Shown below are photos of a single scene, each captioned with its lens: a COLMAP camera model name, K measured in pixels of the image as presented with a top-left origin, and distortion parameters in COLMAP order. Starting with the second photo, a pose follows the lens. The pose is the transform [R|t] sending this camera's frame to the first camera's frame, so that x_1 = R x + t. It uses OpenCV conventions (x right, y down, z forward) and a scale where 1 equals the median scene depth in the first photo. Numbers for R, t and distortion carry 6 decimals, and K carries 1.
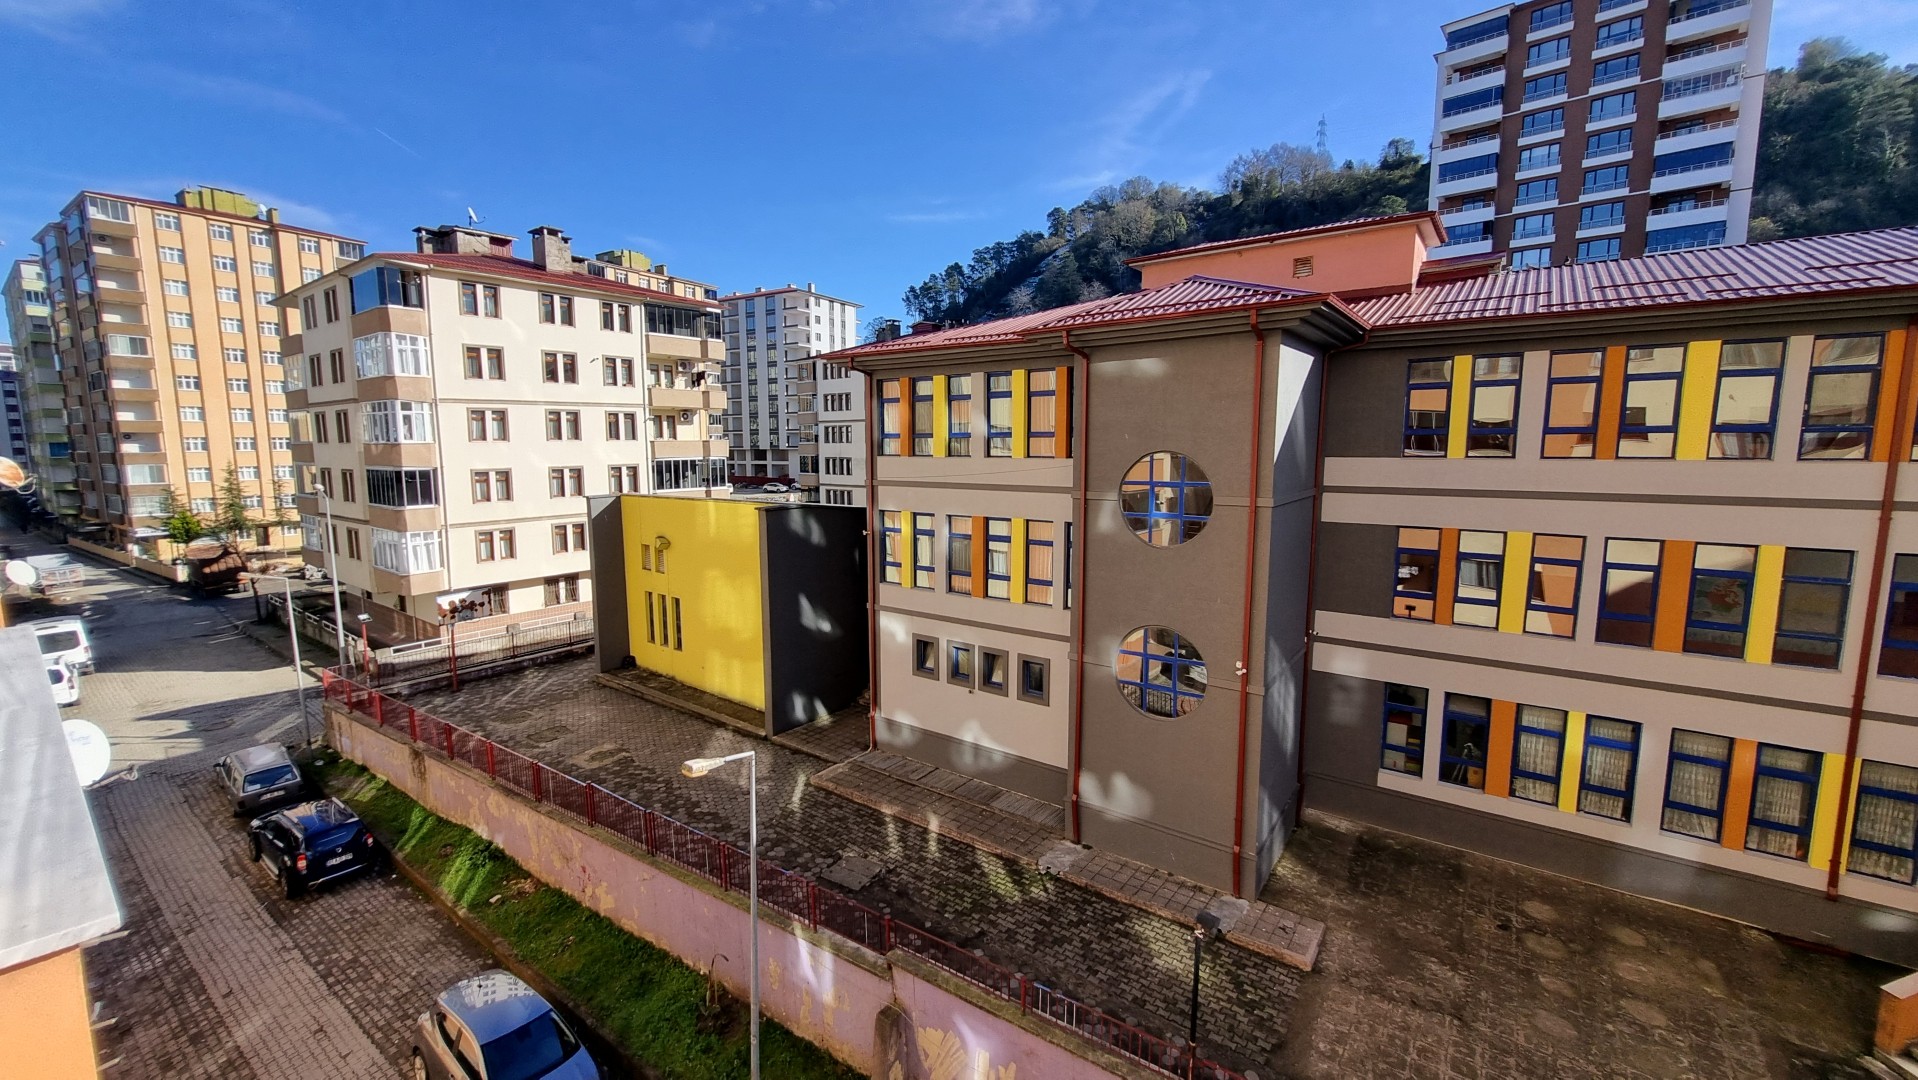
lens RADIAL K [[754.4, 0, 933.5], [0, 754.4, 529.9], [0, 0, 1]] dist [-0.000630, 0.000448]
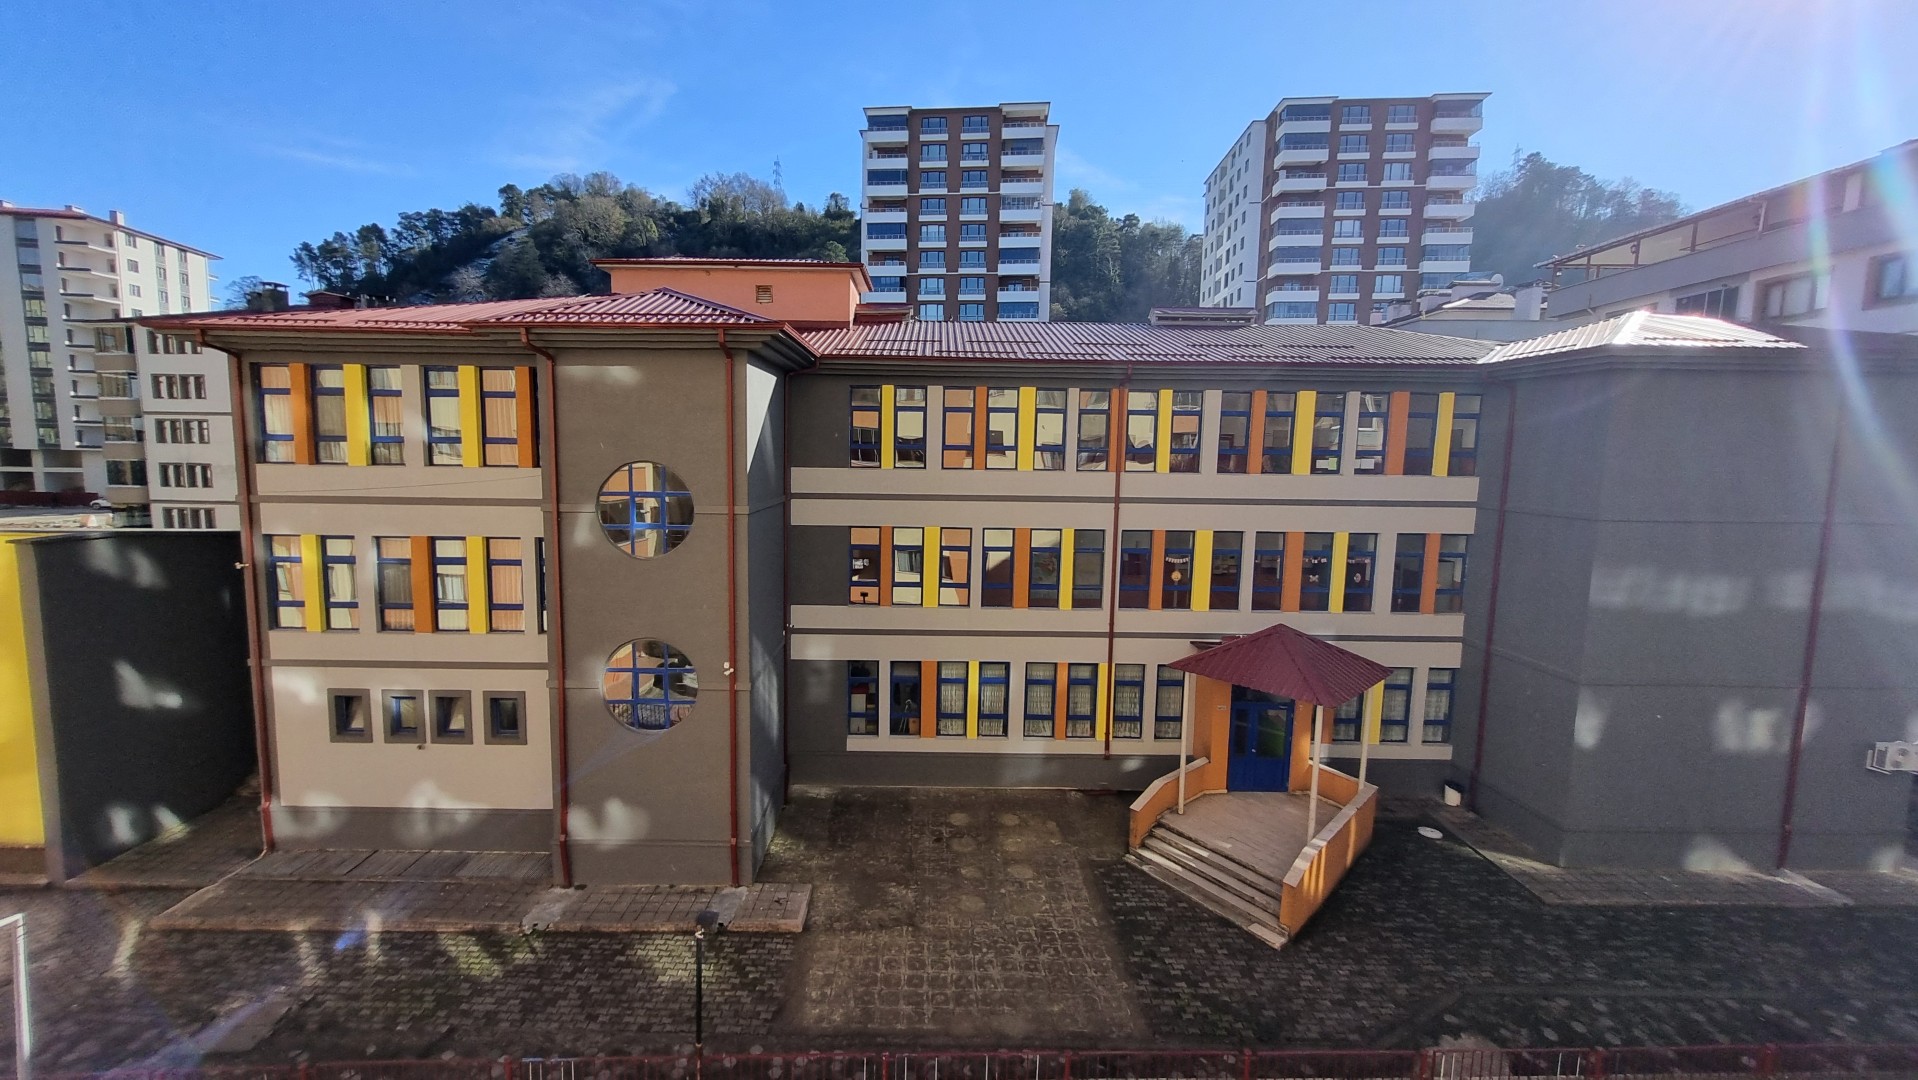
lens RADIAL K [[754.4, 0, 930.8], [0, 754.4, 524.7], [0, 0, 1]] dist [-0.000630, 0.000448]
pose [[0.794205, -0.043008, 0.606126, 0.002646], [0.052874, 0.998600, 0.001576, -0.002189], [-0.605345, 0.030797, 0.795367, -0.008837]]
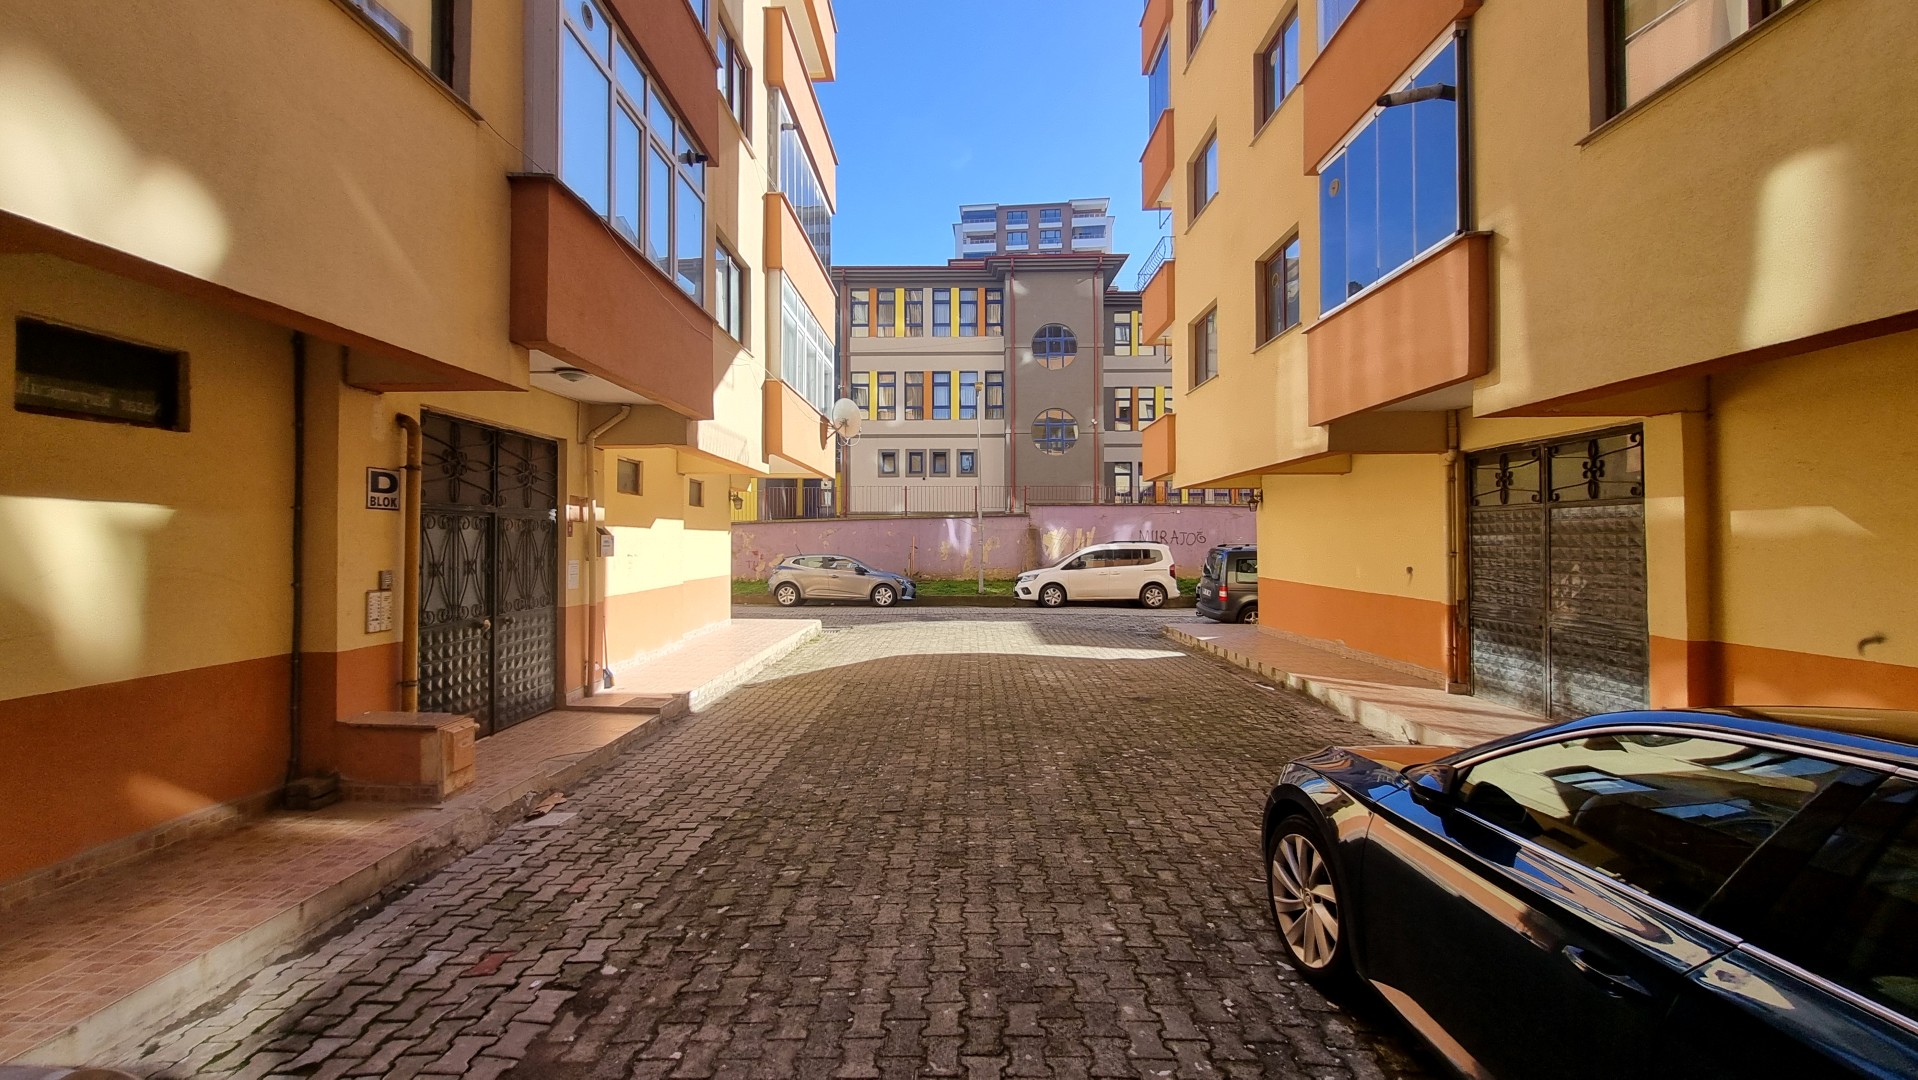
lens RADIAL K [[754.4, 0, 944.8], [0, 754.4, 534.2], [0, 0, 1]] dist [-0.000630, 0.000448]
pose [[0.799805, 0.010011, 0.600176, -0.886436], [0.069369, 0.991620, -0.108982, 0.509134], [-0.596238, 0.128798, 0.792409, -0.307483]]
